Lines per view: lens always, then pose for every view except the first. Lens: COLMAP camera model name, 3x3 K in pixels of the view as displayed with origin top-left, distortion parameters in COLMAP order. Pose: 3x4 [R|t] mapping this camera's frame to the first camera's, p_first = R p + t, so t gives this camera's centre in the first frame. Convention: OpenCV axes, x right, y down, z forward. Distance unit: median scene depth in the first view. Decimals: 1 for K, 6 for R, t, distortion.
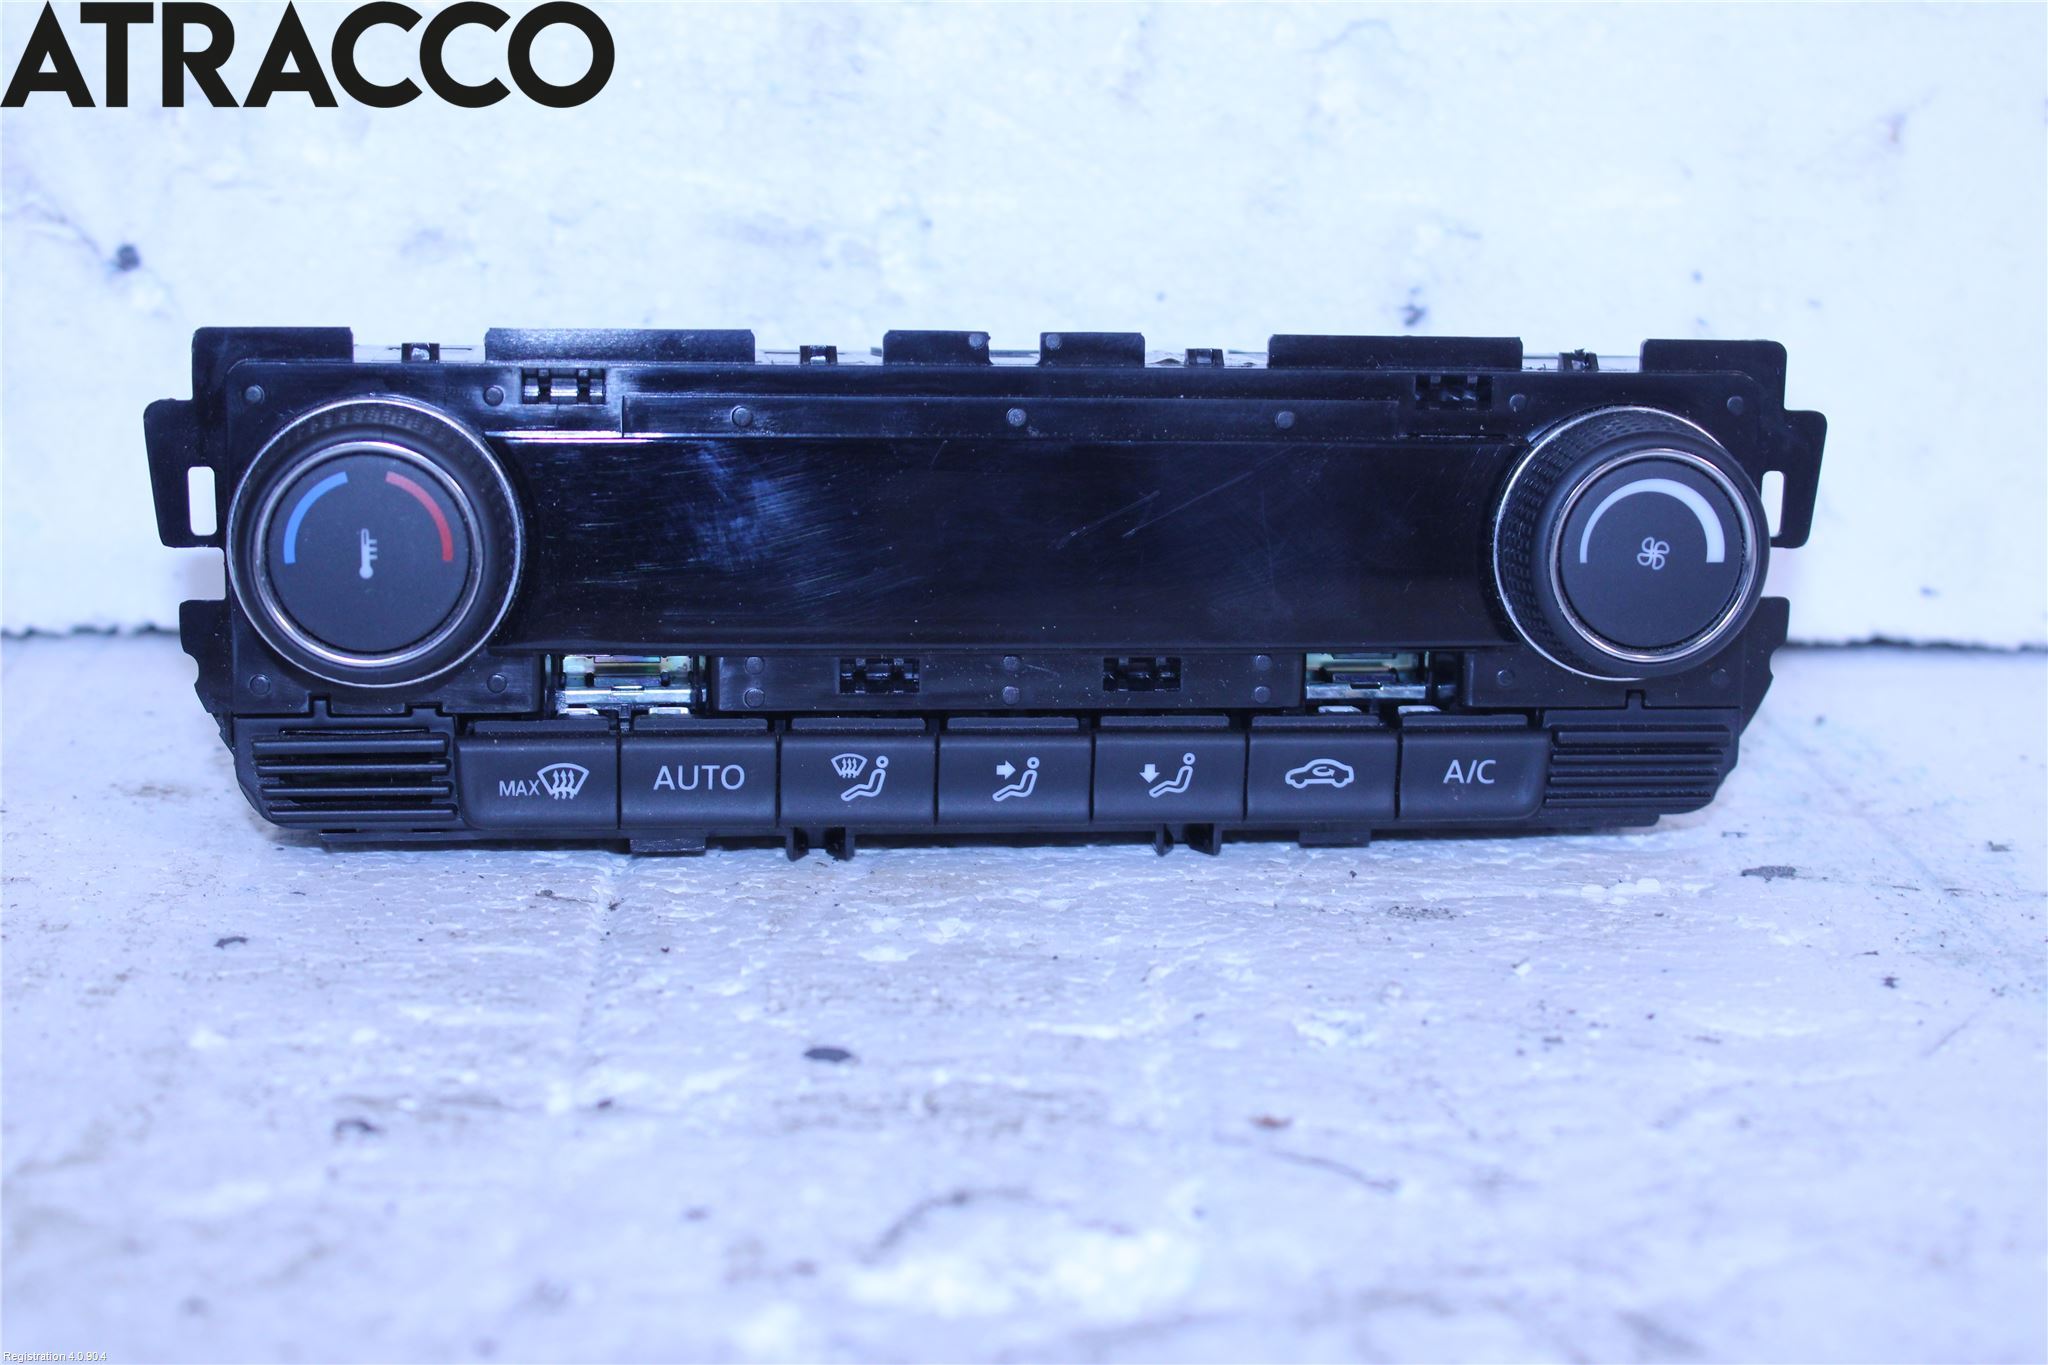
lens RADIAL K [[3762.9, 0, 1010.1], [0, 3762.9, 674.4], [0, 0, 1]] dist [0.078934, 0.000000]
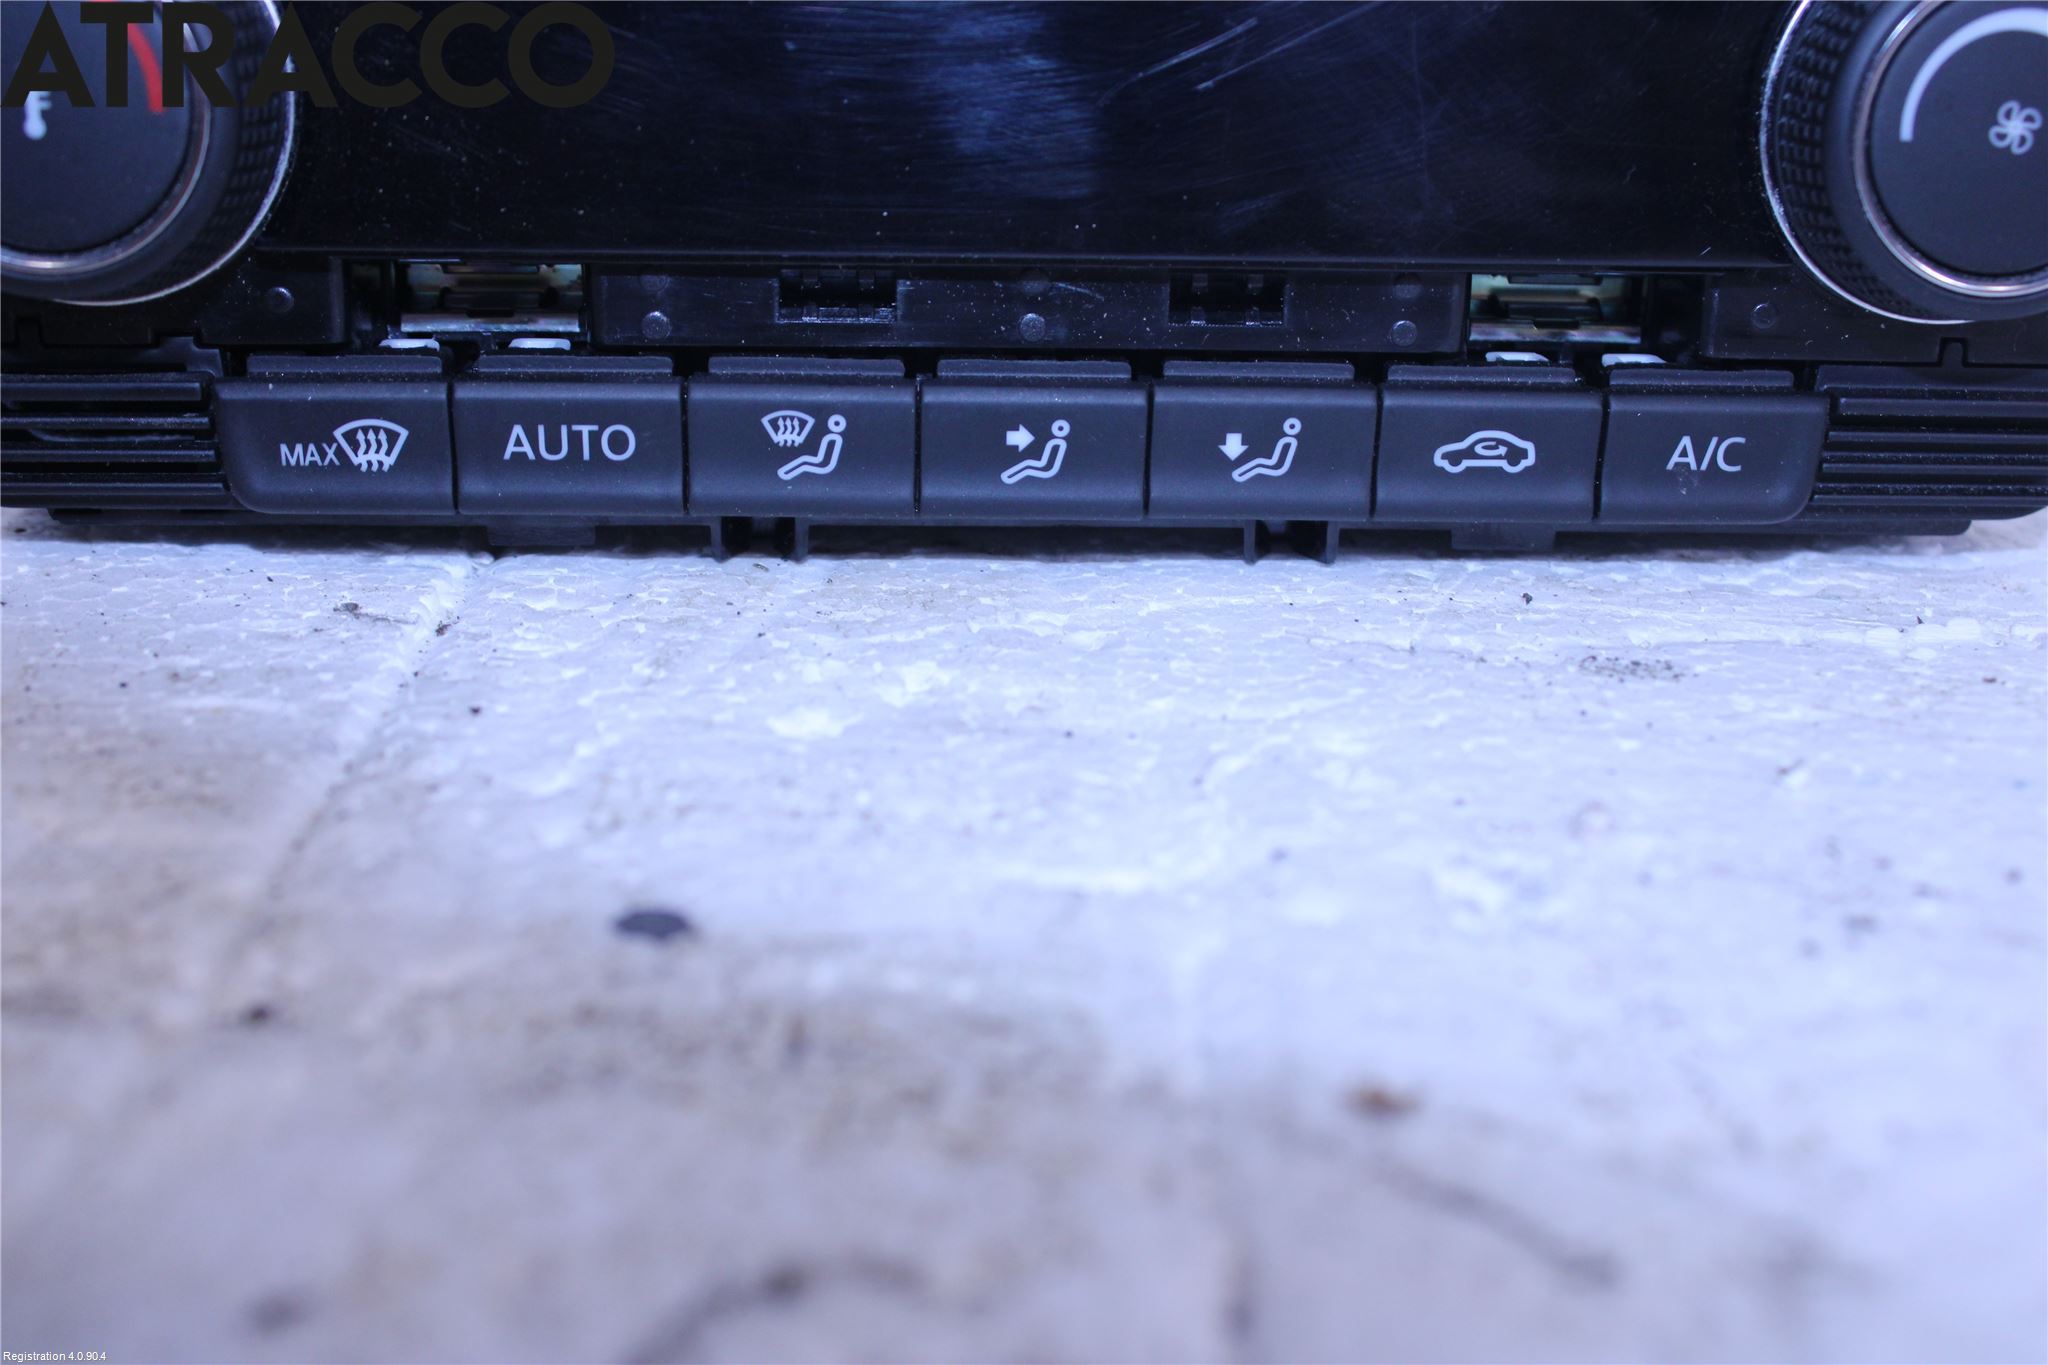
lens RADIAL K [[2677.3, 0, 1012.9], [0, 2677.3, 677.7], [0, 0, 1]] dist [-0.056486, 0.000000]
pose [[0.996360, 0.027461, -0.080700, 0.038701], [-0.015853, 0.989866, 0.141118, -0.000035], [0.083757, -0.139325, 0.986698, 0.529140]]
